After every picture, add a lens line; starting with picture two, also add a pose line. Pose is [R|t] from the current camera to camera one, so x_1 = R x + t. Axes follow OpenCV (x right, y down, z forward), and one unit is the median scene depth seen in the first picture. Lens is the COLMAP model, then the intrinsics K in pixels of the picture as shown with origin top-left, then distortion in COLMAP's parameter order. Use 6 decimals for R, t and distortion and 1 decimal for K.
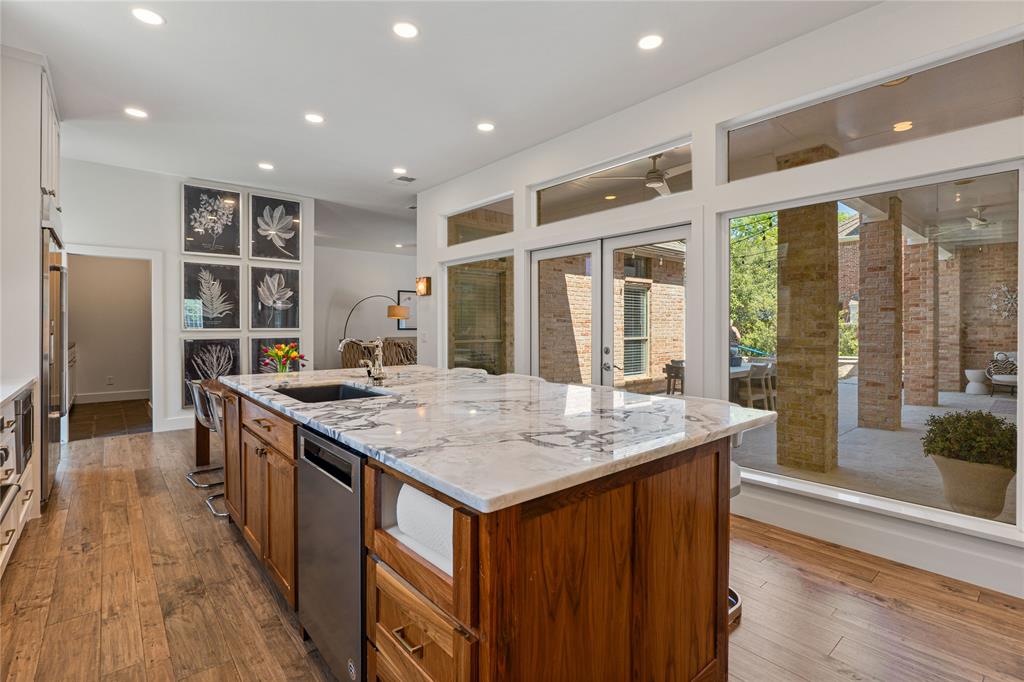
lens RADIAL K [[478.3, 0, 513.0], [0, 478.3, 331.9], [0, 0, 1]] dist [-0.003223, 0.001488]
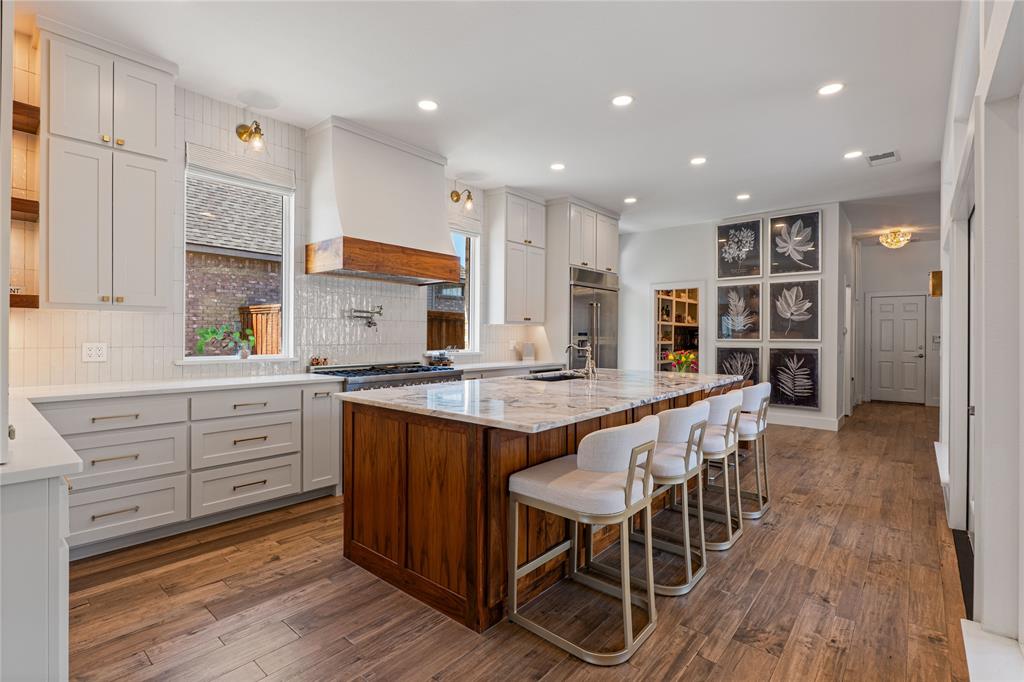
lens RADIAL K [[478.3, 0, 510.3], [0, 478.3, 337.9], [0, 0, 1]] dist [-0.003223, 0.001488]
pose [[0.152446, 0.002482, -0.988309, 0.451058], [-0.019407, 0.999812, -0.000483, 0.002203], [0.988121, 0.019254, 0.152465, 0.238310]]
